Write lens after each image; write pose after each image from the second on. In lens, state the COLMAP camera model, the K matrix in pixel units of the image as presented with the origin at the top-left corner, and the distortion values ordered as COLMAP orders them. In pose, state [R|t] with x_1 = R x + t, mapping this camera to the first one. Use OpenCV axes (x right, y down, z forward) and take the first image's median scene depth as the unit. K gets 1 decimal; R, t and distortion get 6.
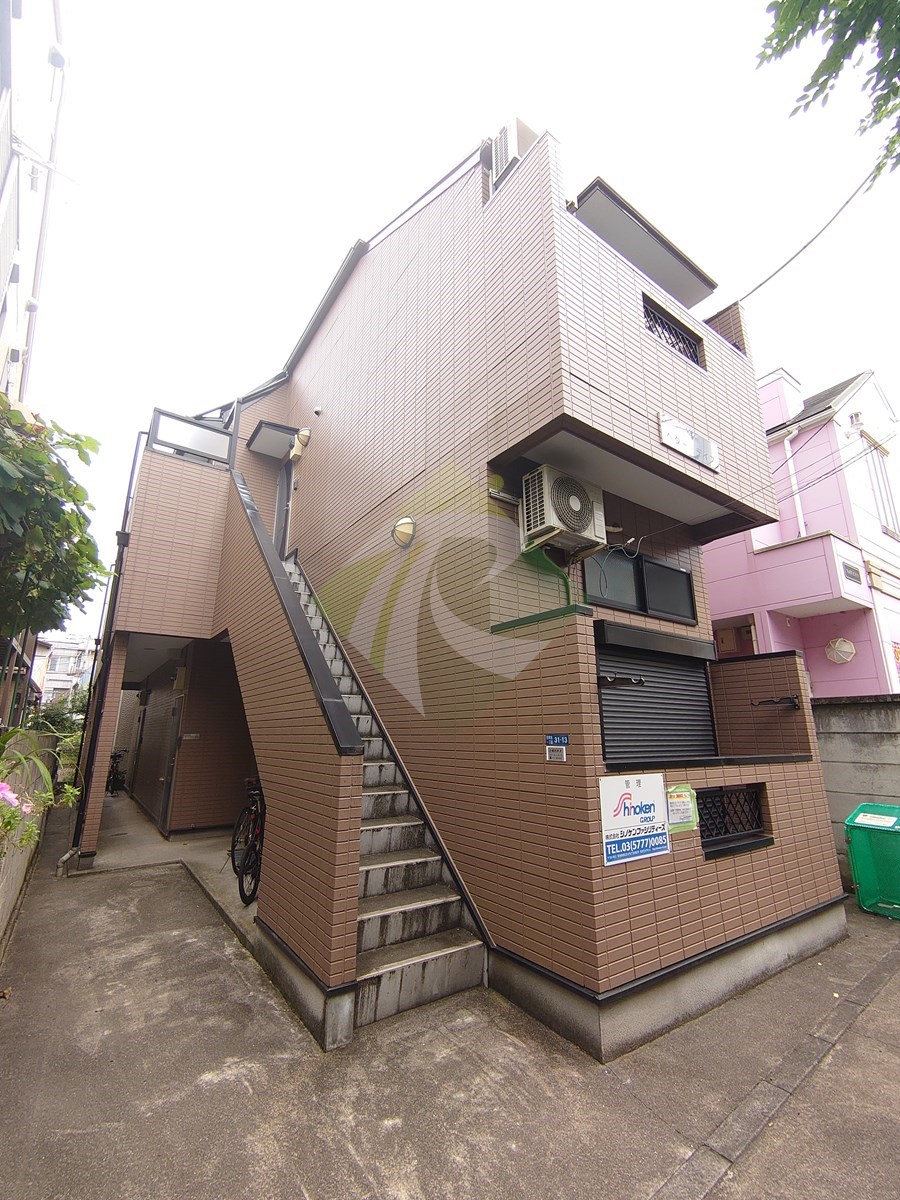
lens RADIAL K [[516.6, 0, 447.7], [0, 516.6, 604.2], [0, 0, 1]] dist [0.001621, 0.000982]
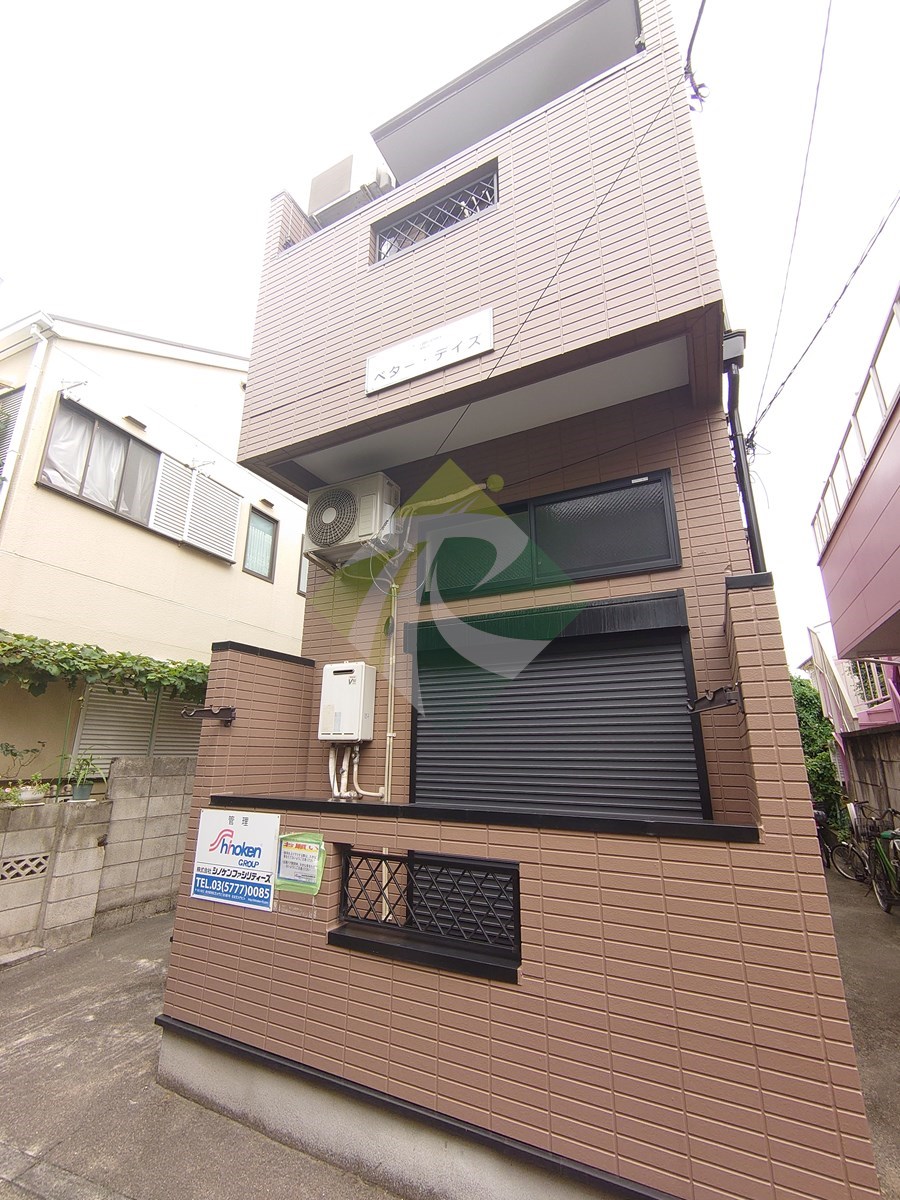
lens RADIAL K [[516.6, 0, 447.7], [0, 516.6, 604.2], [0, 0, 1]] dist [0.001621, 0.000982]
pose [[0.470940, -0.244231, -0.847683, 1.372988], [0.213066, 0.963954, -0.159359, 0.192434], [0.856048, -0.105564, 0.506002, 0.861032]]
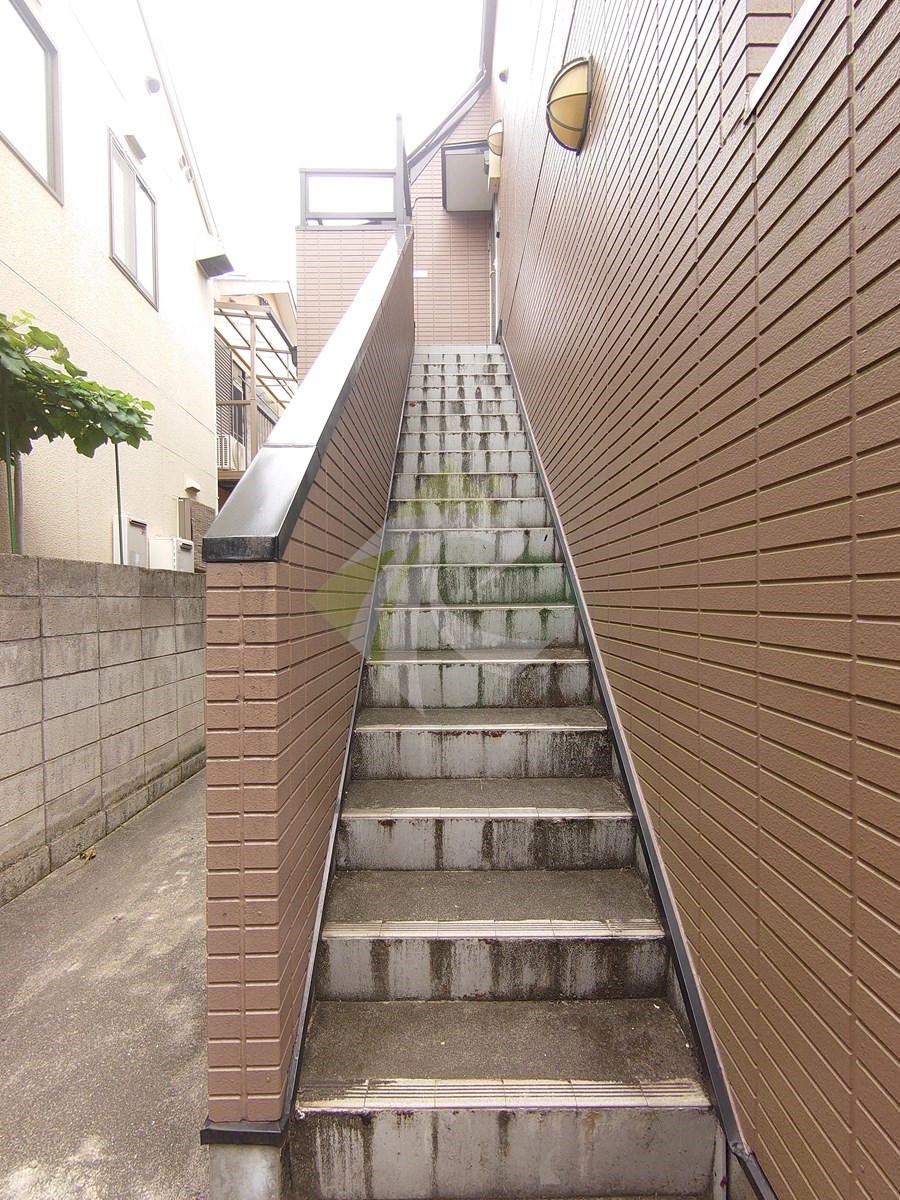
lens RADIAL K [[516.6, 0, 447.7], [0, 516.6, 604.2], [0, 0, 1]] dist [0.001621, 0.000982]
pose [[0.818390, -0.000024, -0.574663, 0.126117], [0.149885, 0.965396, 0.213414, 0.251730], [0.554772, -0.260790, 0.790074, 0.749132]]
